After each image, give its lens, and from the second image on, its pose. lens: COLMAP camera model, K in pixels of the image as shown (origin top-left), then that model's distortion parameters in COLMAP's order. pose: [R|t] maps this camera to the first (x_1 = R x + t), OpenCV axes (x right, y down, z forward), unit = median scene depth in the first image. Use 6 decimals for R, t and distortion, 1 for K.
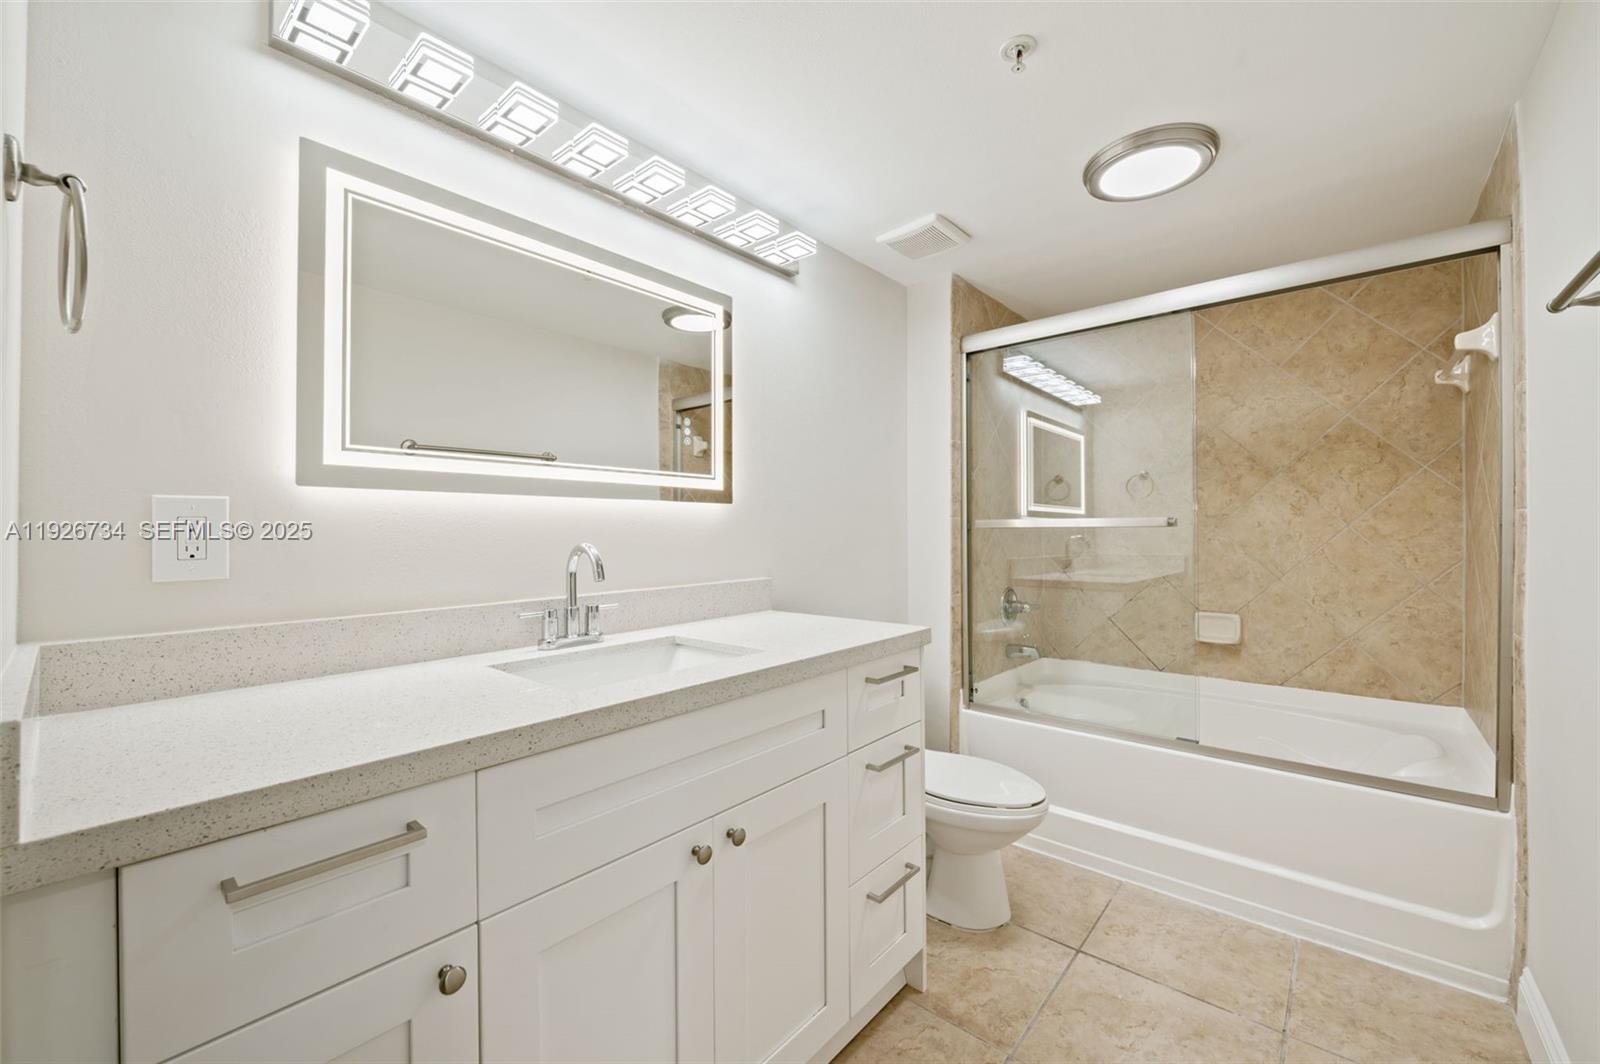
lens RADIAL K [[643.1, 0, 803.2], [0, 643.1, 526.0], [0, 0, 1]] dist [-0.010229, -0.000366]
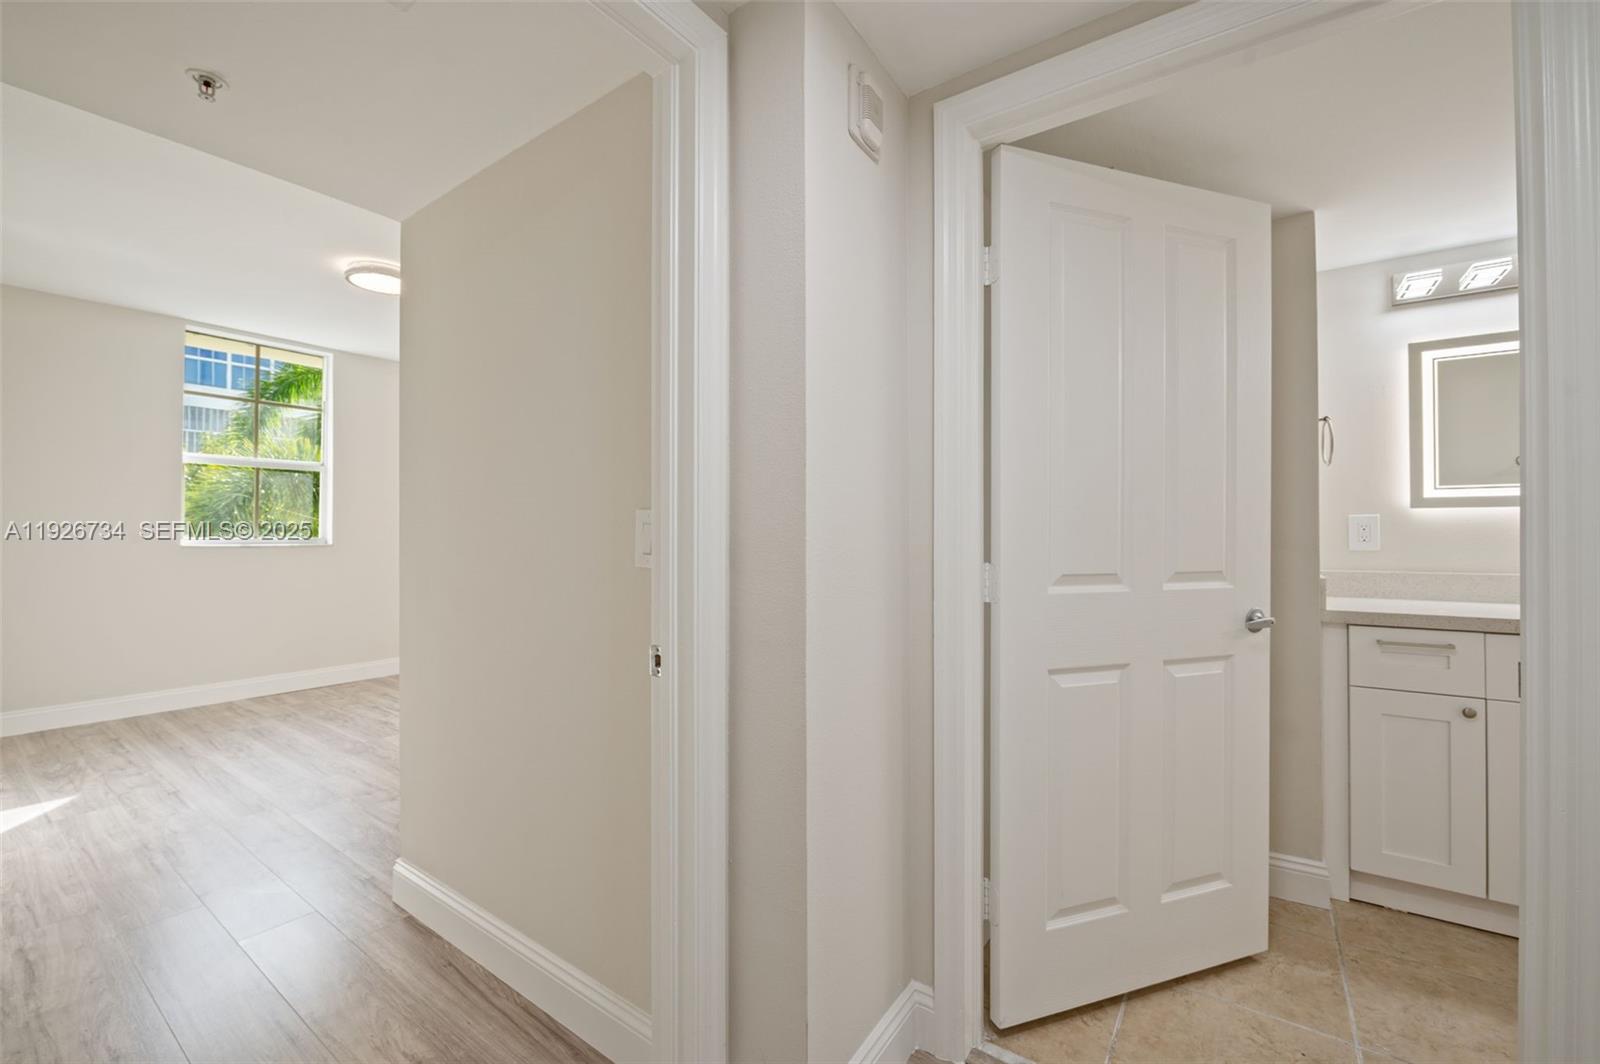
lens RADIAL K [[643.1, 0, 803.2], [0, 643.1, 526.0], [0, 0, 1]] dist [-0.010229, -0.000366]
pose [[0.104719, -0.006448, -0.994481, 1.087373], [0.008433, 0.999949, -0.005596, -0.009666], [0.994466, -0.007801, 0.104768, -1.213801]]
